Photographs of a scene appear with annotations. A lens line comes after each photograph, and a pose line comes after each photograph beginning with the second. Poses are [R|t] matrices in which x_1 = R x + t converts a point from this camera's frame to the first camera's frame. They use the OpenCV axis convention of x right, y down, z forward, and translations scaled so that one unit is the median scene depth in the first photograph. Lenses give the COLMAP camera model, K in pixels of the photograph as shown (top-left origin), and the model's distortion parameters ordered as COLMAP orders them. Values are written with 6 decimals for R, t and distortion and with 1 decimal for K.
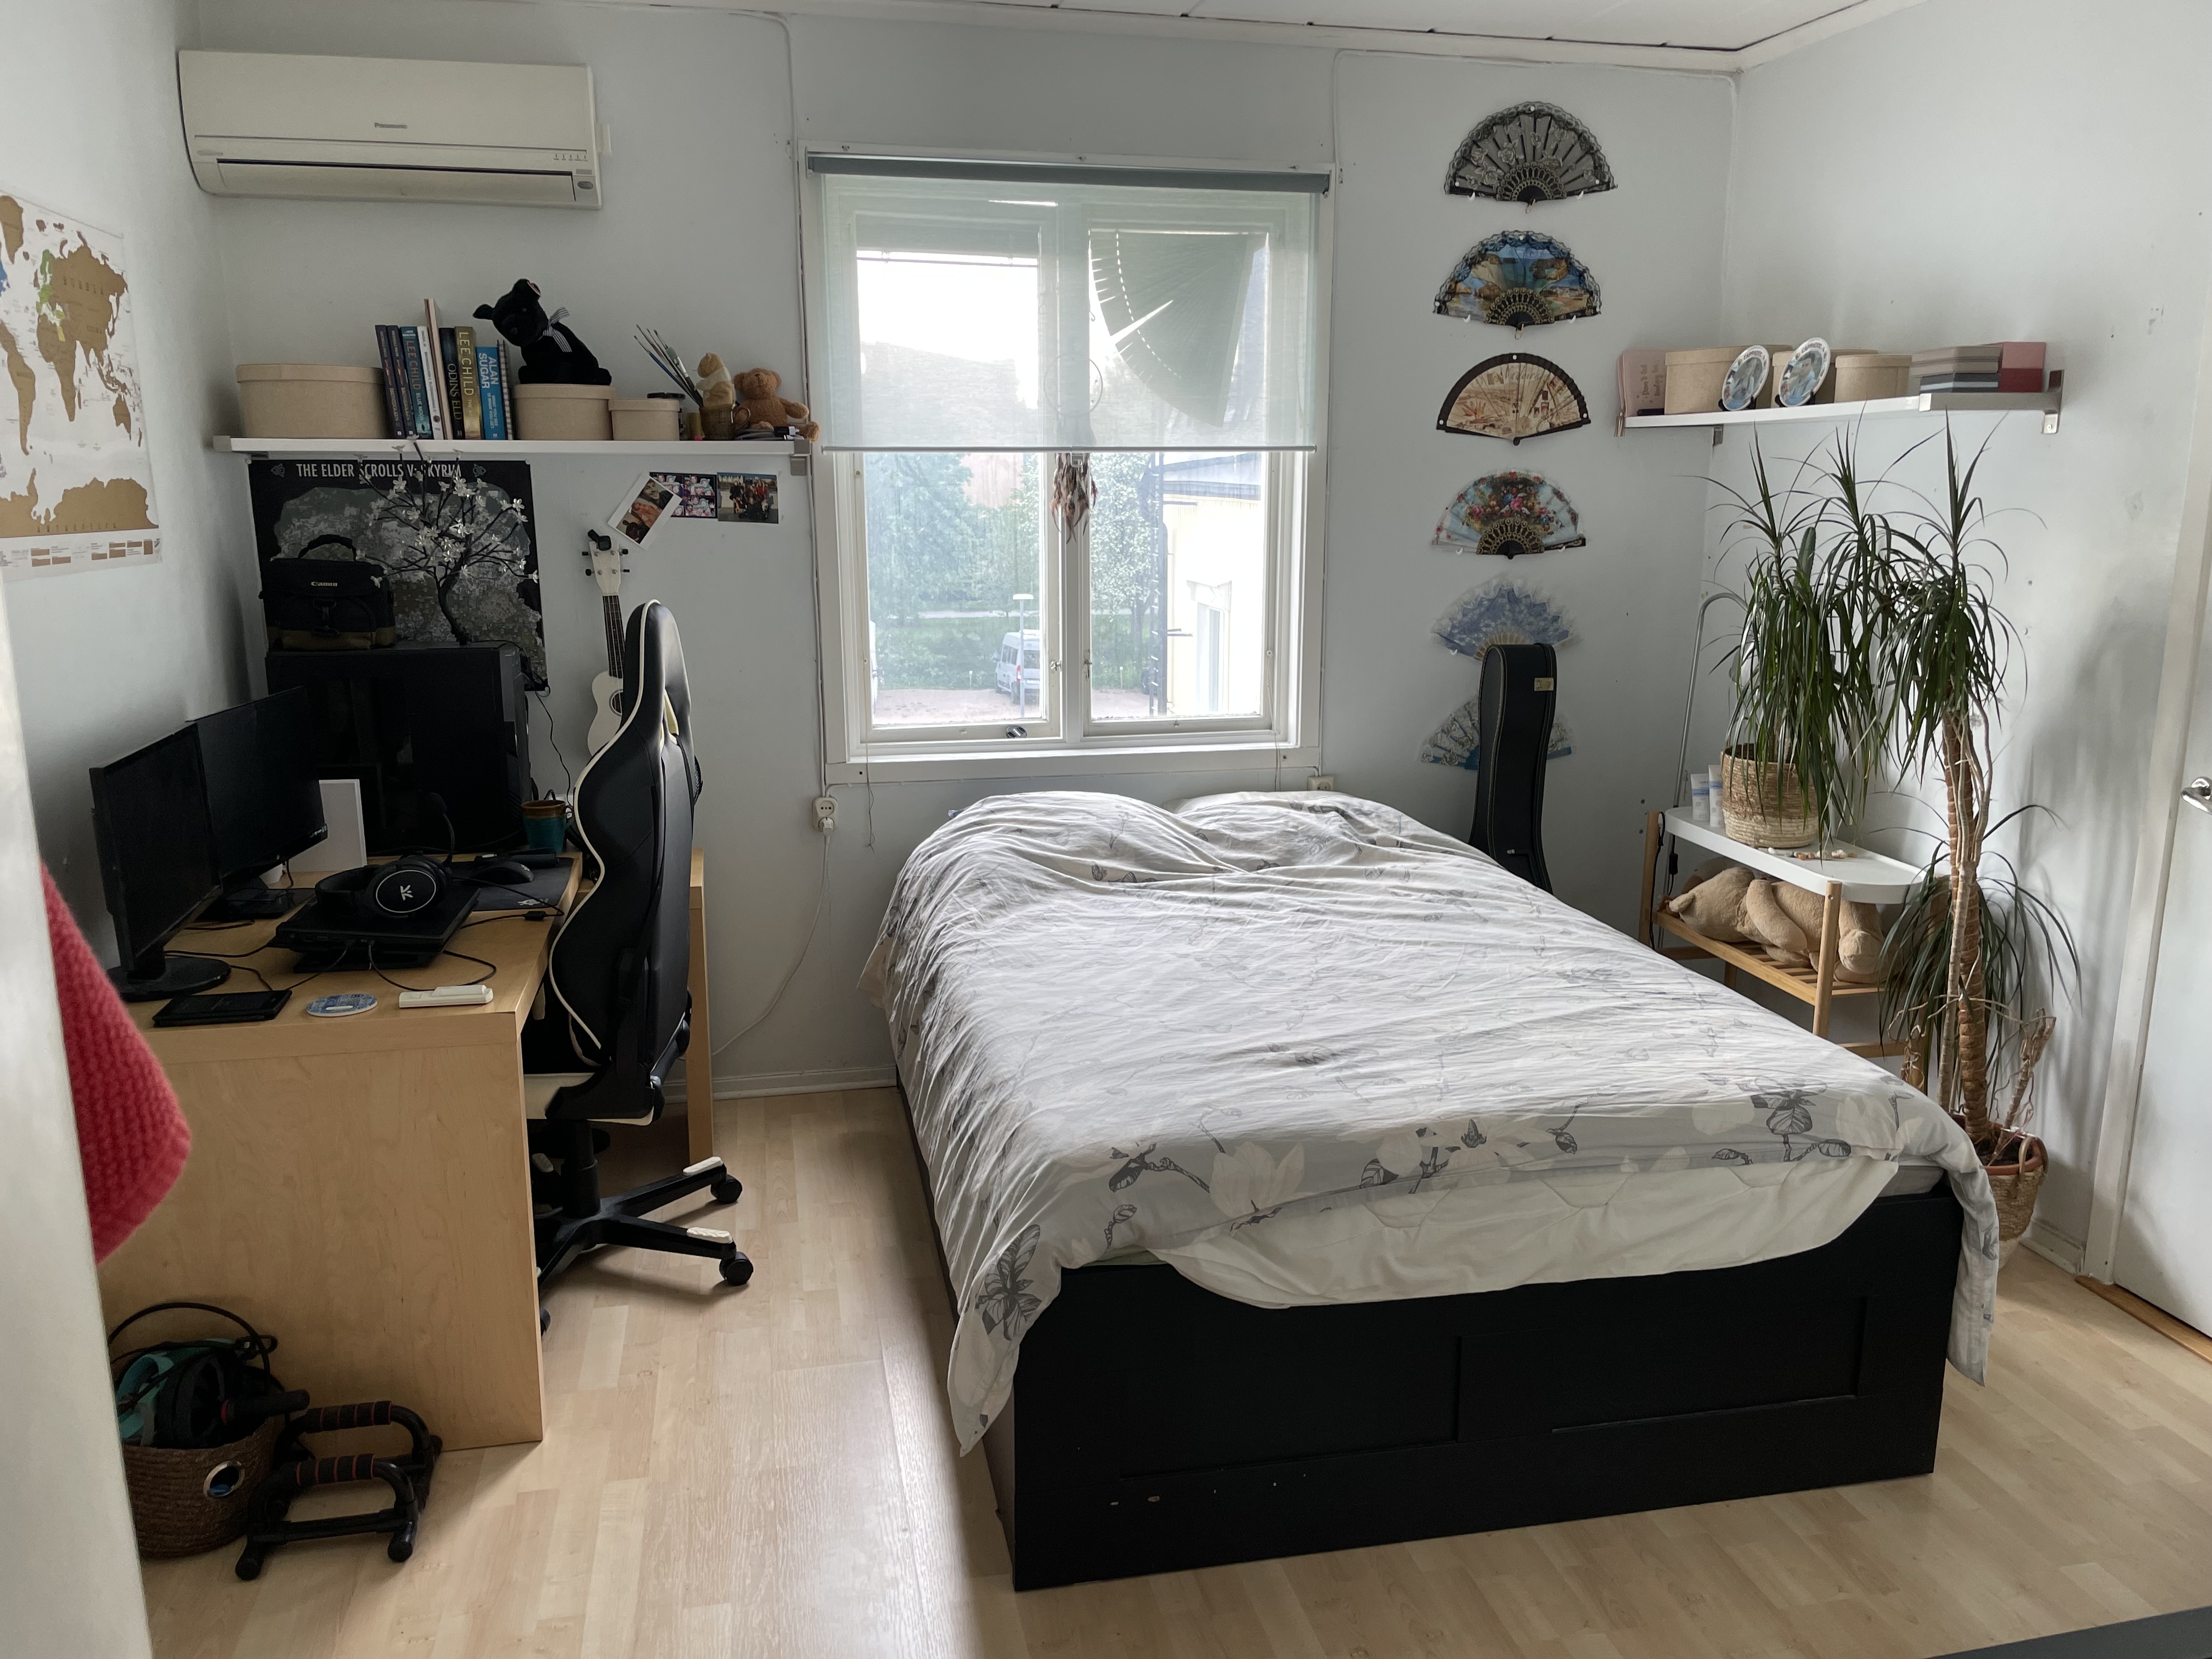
lens RADIAL K [[1697.2, 0, 1116.0], [0, 1697.2, 861.6], [0, 0, 1]] dist [0.088146, -0.120240]
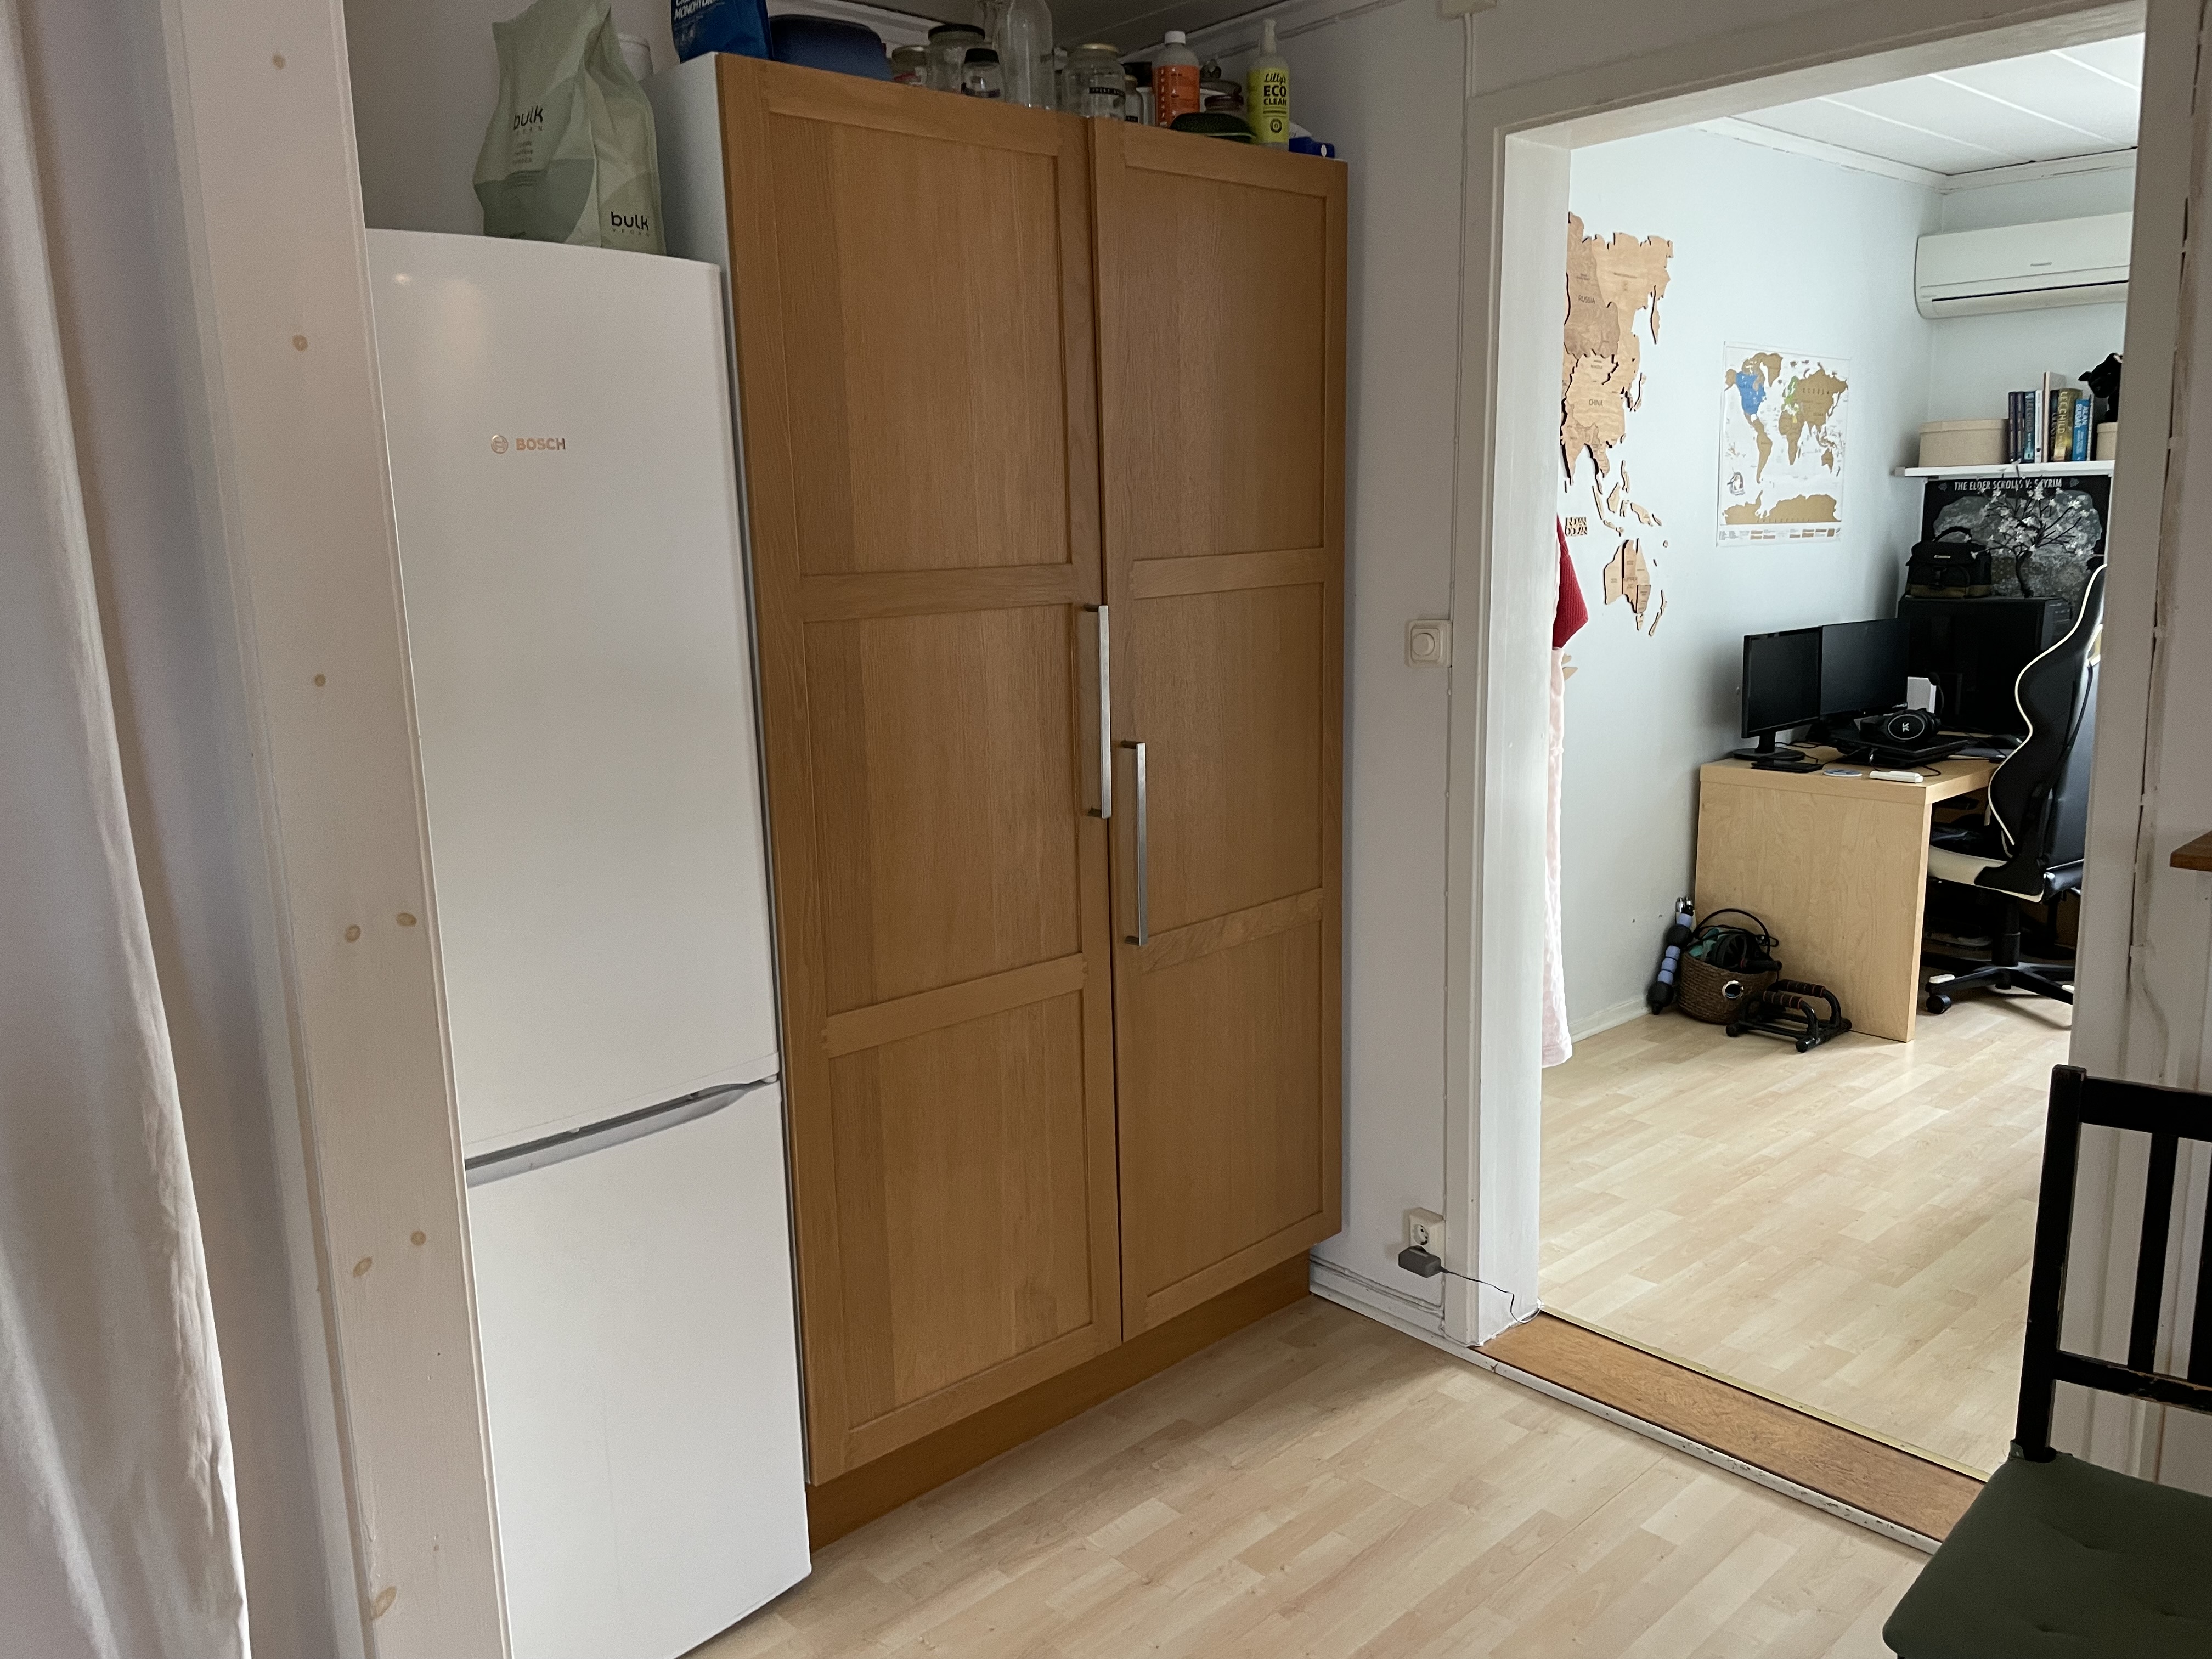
lens RADIAL K [[1697.2, 0, 1116.0], [0, 1697.2, 861.6], [0, 0, 1]] dist [0.088146, -0.120240]
pose [[0.523883, 0.156499, -0.837290, 0.516252], [-0.165747, 0.982917, 0.080013, 0.115339], [0.835508, 0.096861, 0.540873, -0.476768]]
